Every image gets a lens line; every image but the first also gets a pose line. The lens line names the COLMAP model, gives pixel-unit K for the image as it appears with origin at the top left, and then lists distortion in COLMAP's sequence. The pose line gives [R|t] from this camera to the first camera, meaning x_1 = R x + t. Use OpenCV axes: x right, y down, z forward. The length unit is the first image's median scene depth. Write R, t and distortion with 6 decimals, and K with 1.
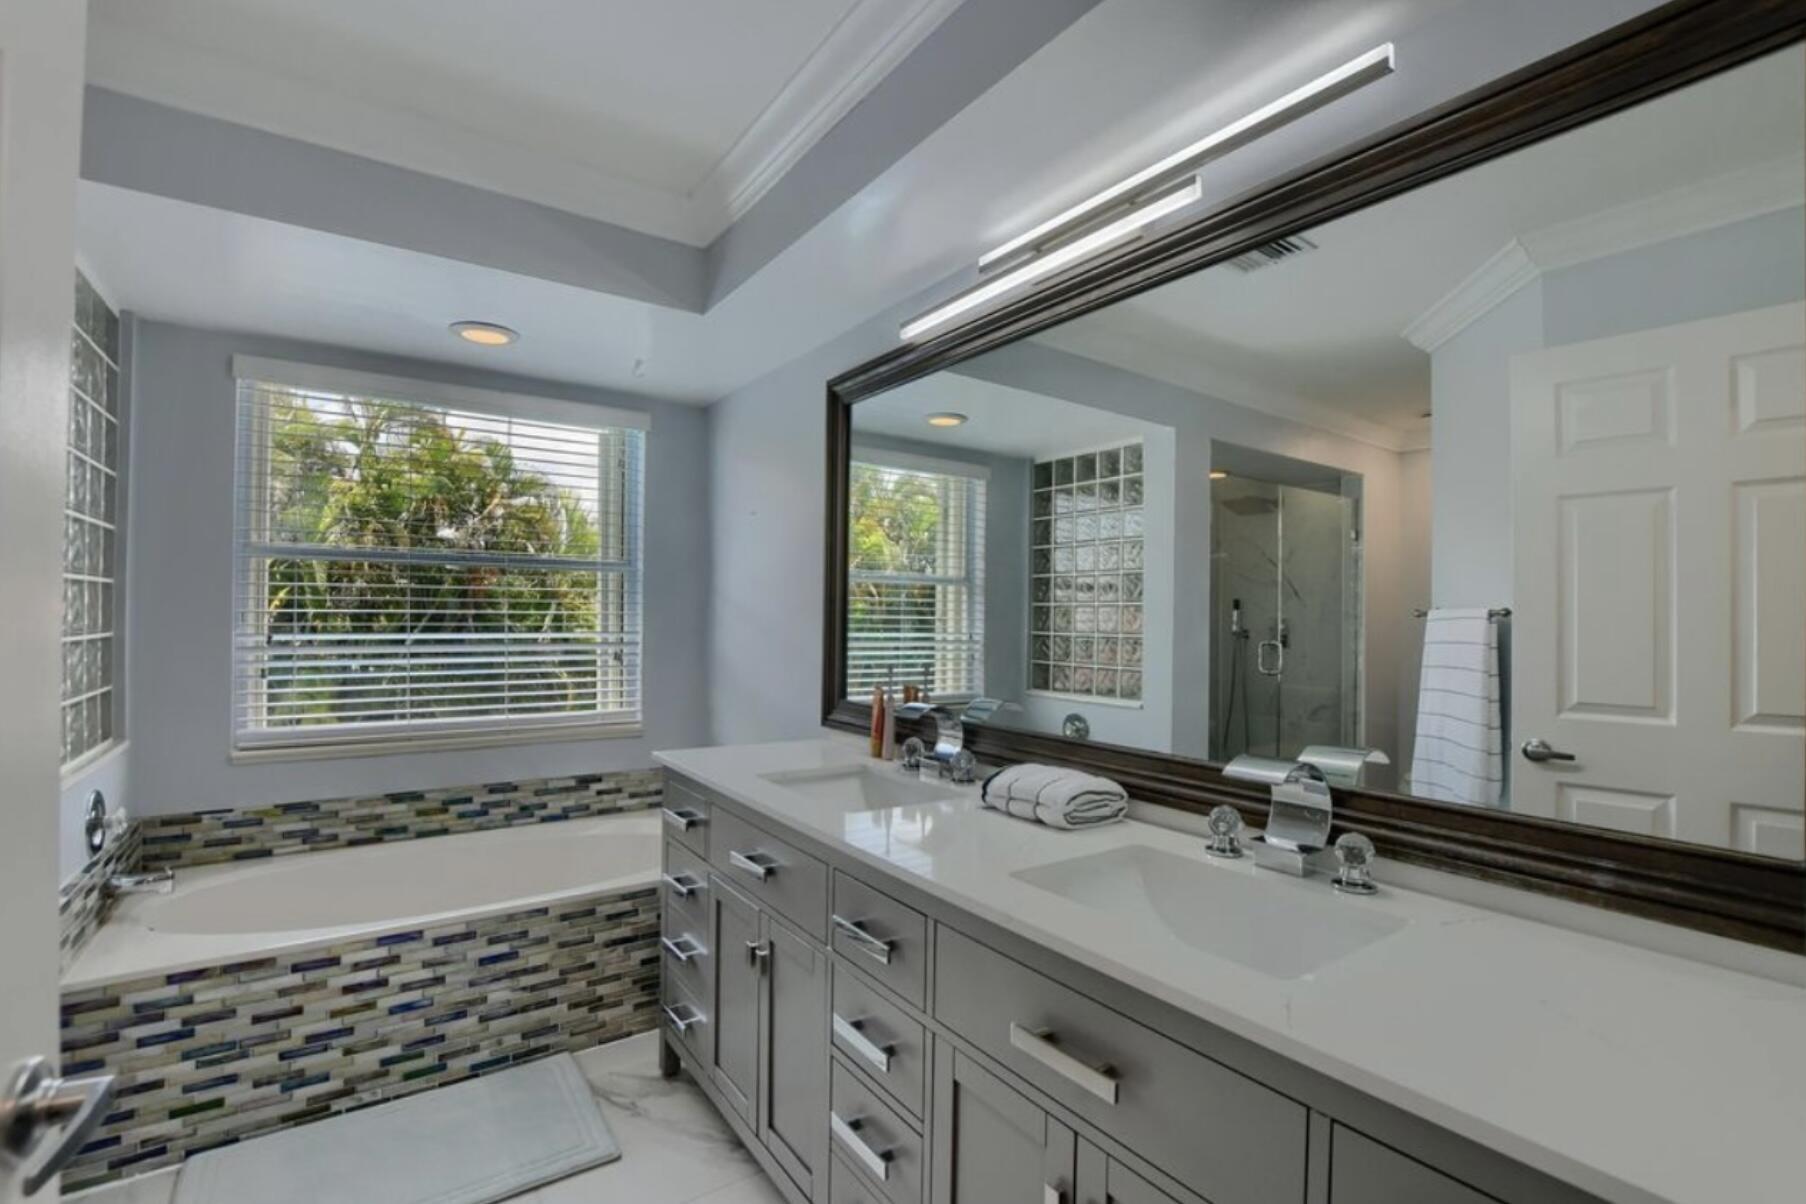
lens RADIAL K [[810.2, 0, 905.9], [0, 810.2, 611.6], [0, 0, 1]] dist [-0.030053, -0.000543]
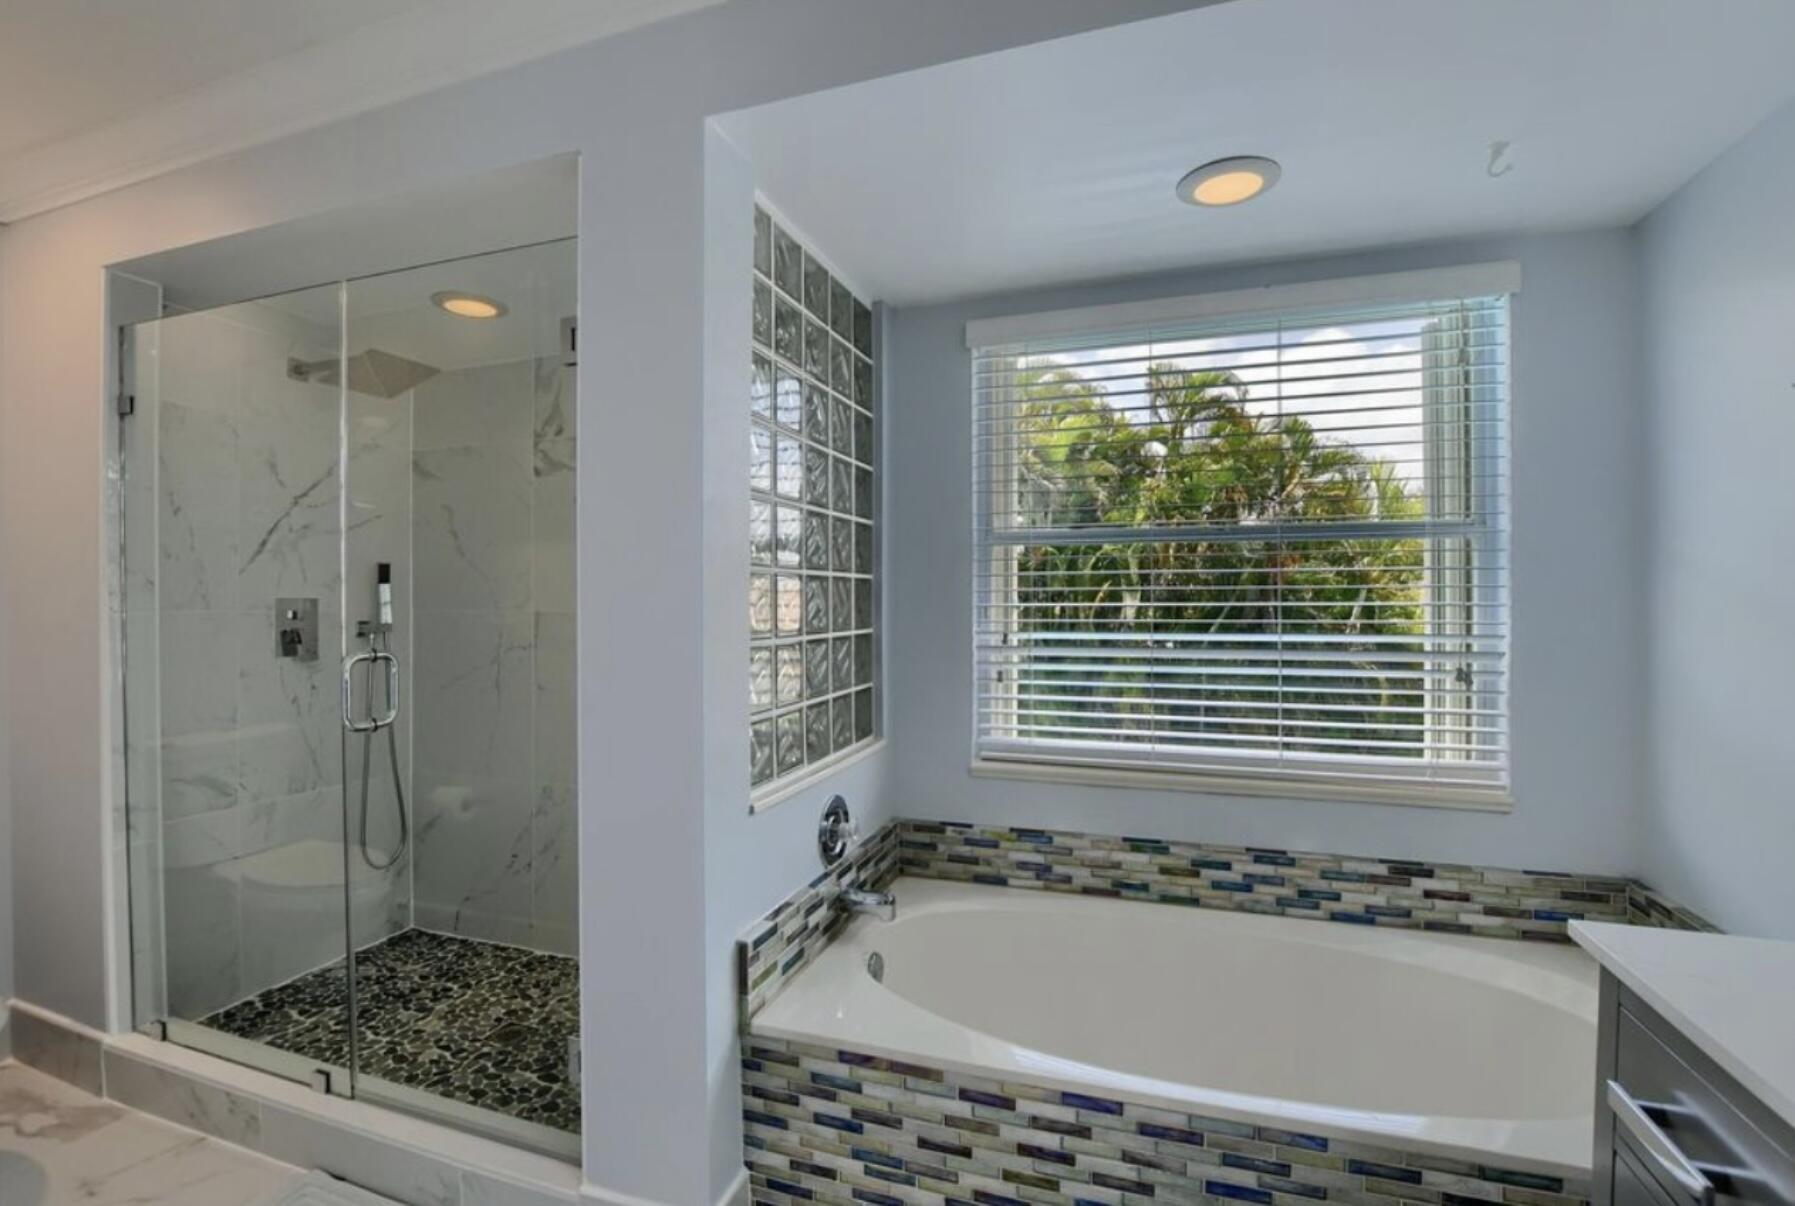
lens RADIAL K [[796.0, 0, 899.4], [0, 796.0, 606.6], [0, 0, 1]] dist [-0.025750, 0.002196]
pose [[0.584338, -0.004658, -0.811497, -0.153347], [0.011836, 0.999926, 0.002783, -0.003340], [0.811424, -0.011231, 0.584349, 0.383631]]
